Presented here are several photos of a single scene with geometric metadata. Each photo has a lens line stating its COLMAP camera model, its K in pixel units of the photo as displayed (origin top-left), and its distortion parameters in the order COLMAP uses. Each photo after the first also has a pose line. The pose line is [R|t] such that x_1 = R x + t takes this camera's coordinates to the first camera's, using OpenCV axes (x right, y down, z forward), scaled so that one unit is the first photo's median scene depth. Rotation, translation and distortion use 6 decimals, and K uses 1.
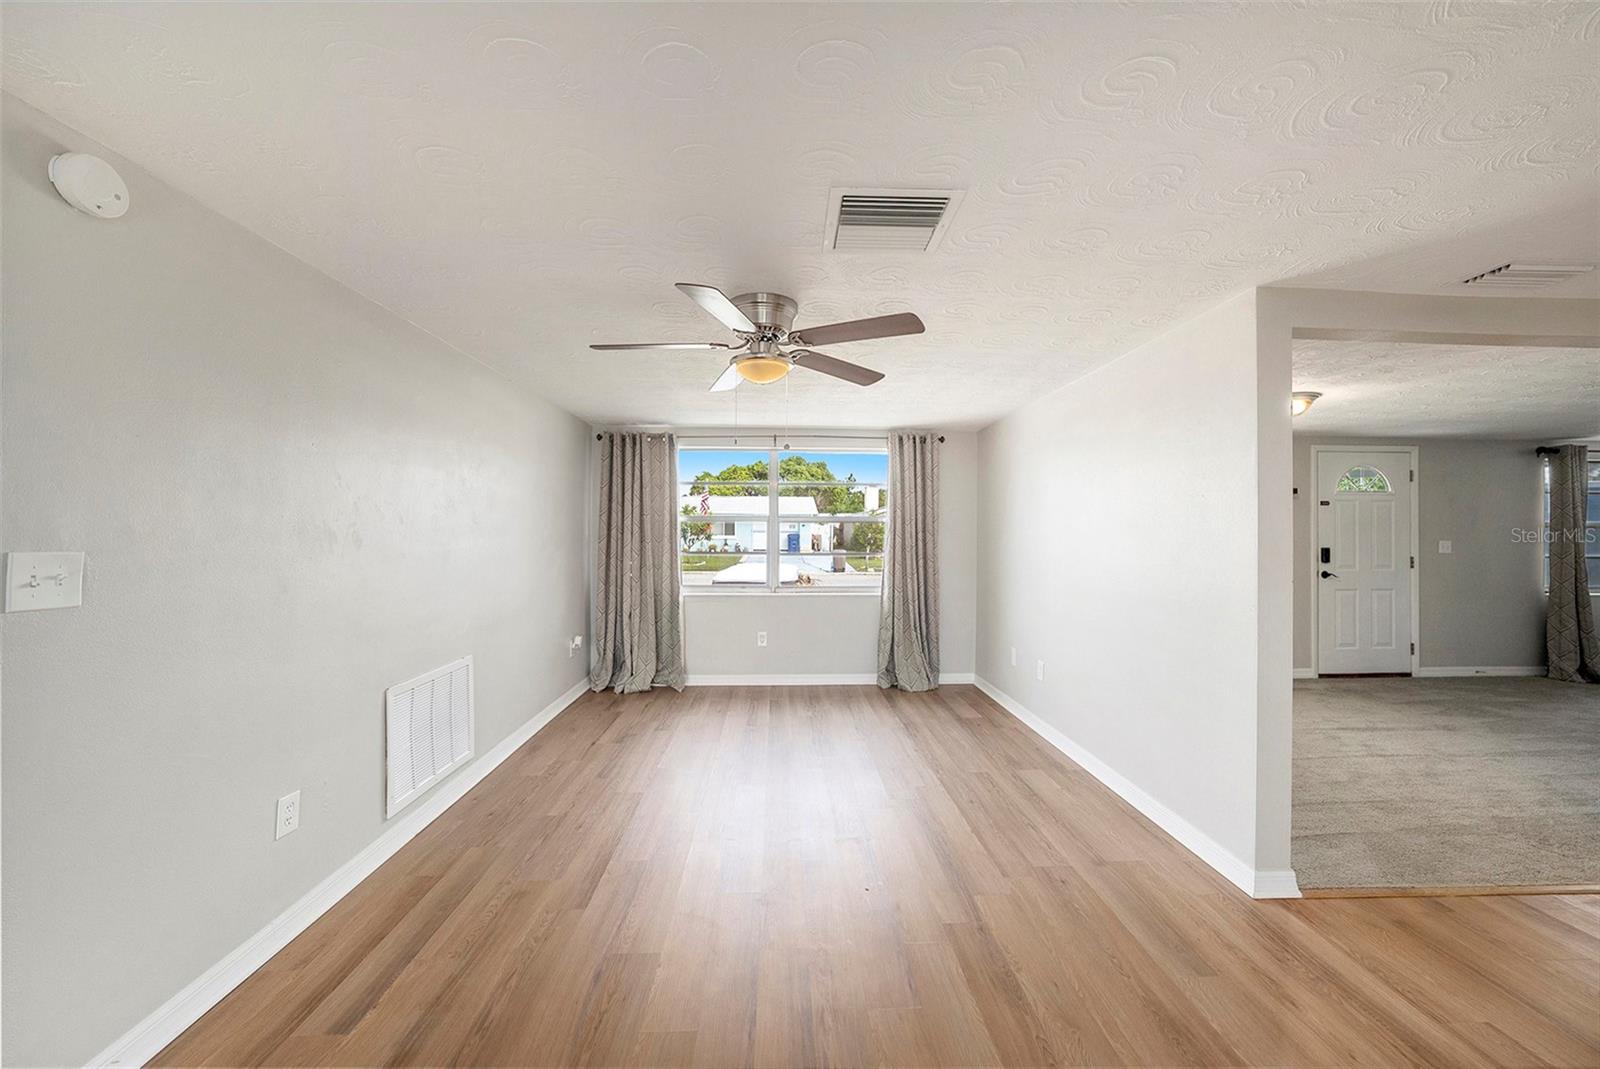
lens RADIAL K [[585.3, 0, 800.9], [0, 585.3, 530.1], [0, 0, 1]] dist [-0.016780, 0.000148]
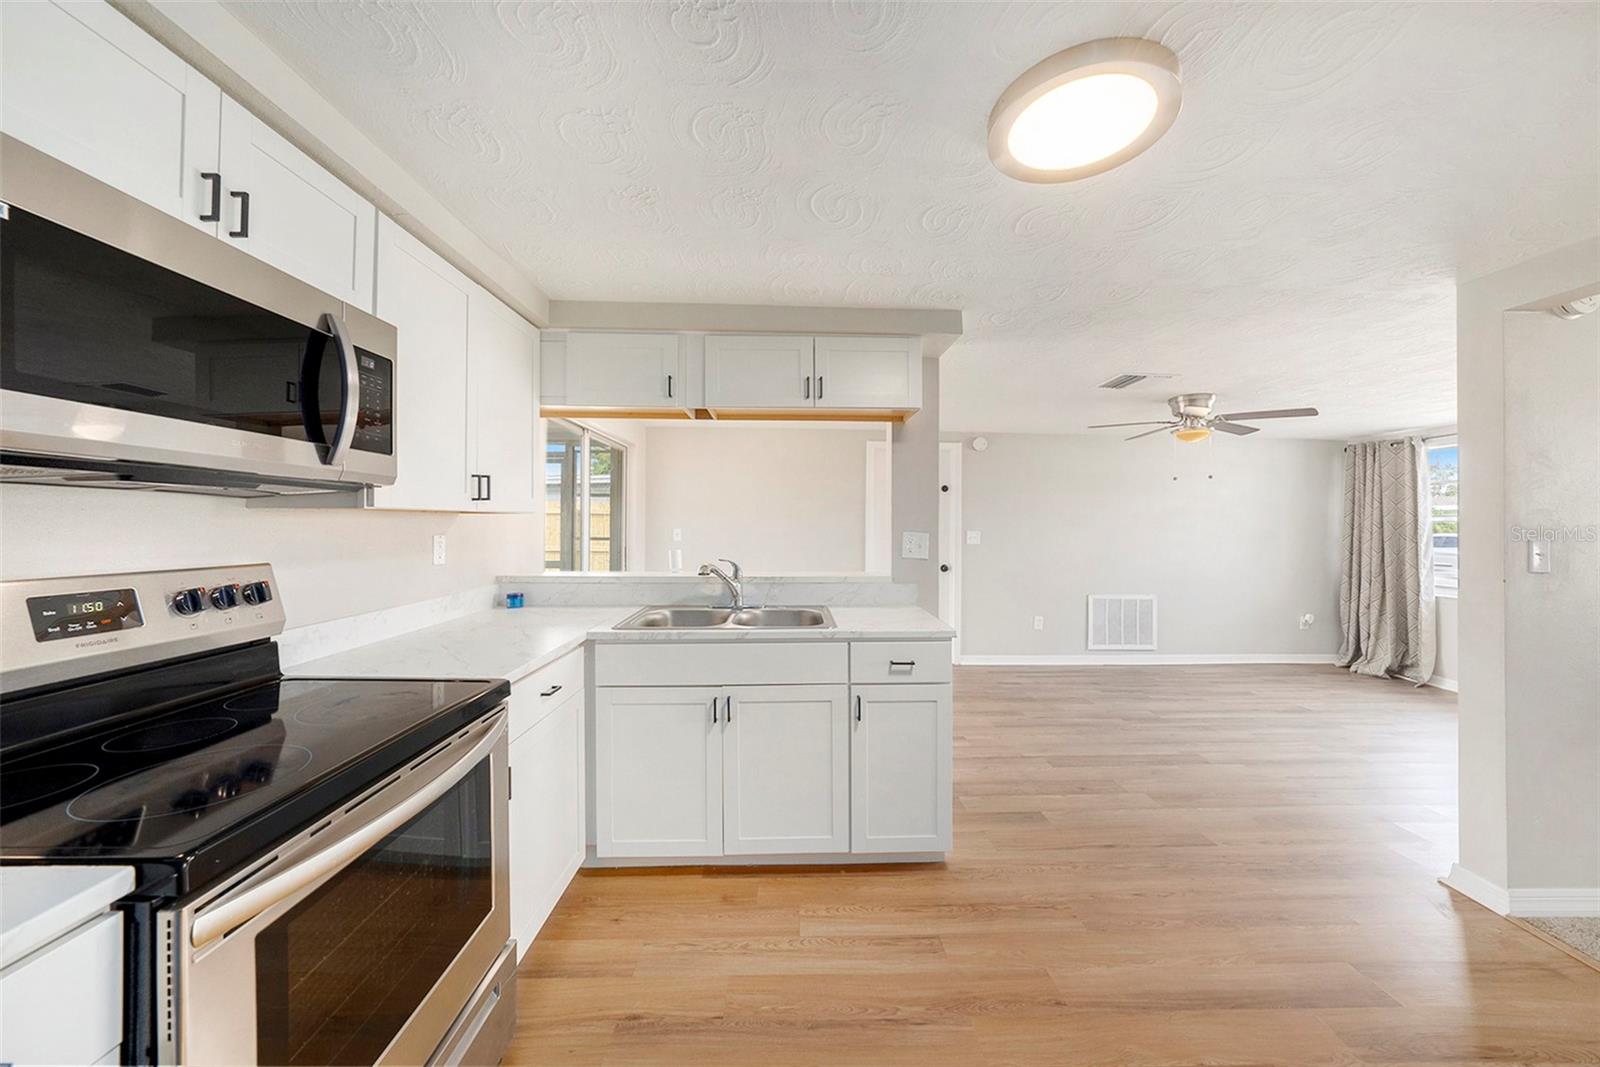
lens RADIAL K [[573.1, 0, 793.8], [0, 573.1, 529.7], [0, 0, 1]] dist [-0.028054, 0.007118]
pose [[-0.030804, 0.006965, -0.999501, 0.814001], [-0.012399, 0.999896, 0.007350, 0.005391], [0.999449, 0.012619, -0.030715, -0.067160]]
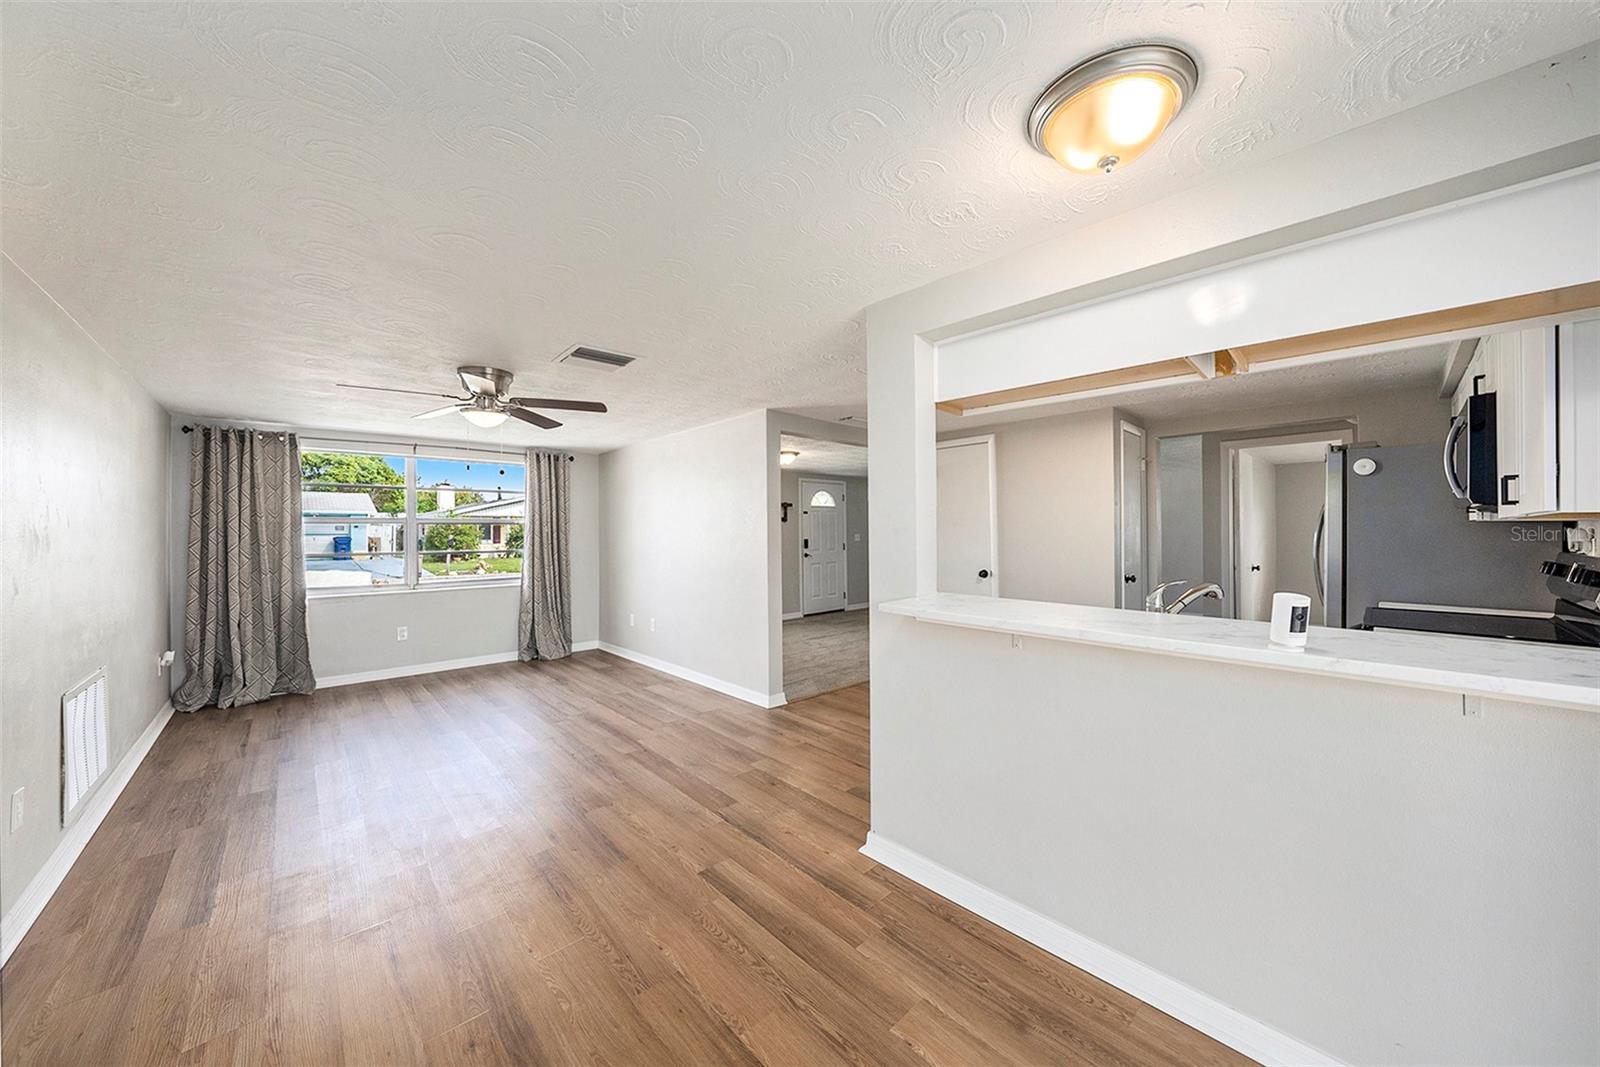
lens RADIAL K [[561.5, 0, 800.8], [0, 561.5, 529.4], [0, 0, 1]] dist [-0.001412, -0.000077]
pose [[0.760713, -0.006509, 0.649056, -0.187469], [0.007570, 0.999971, 0.001157, 0.000388], [-0.649044, 0.004033, 0.760740, -0.269077]]
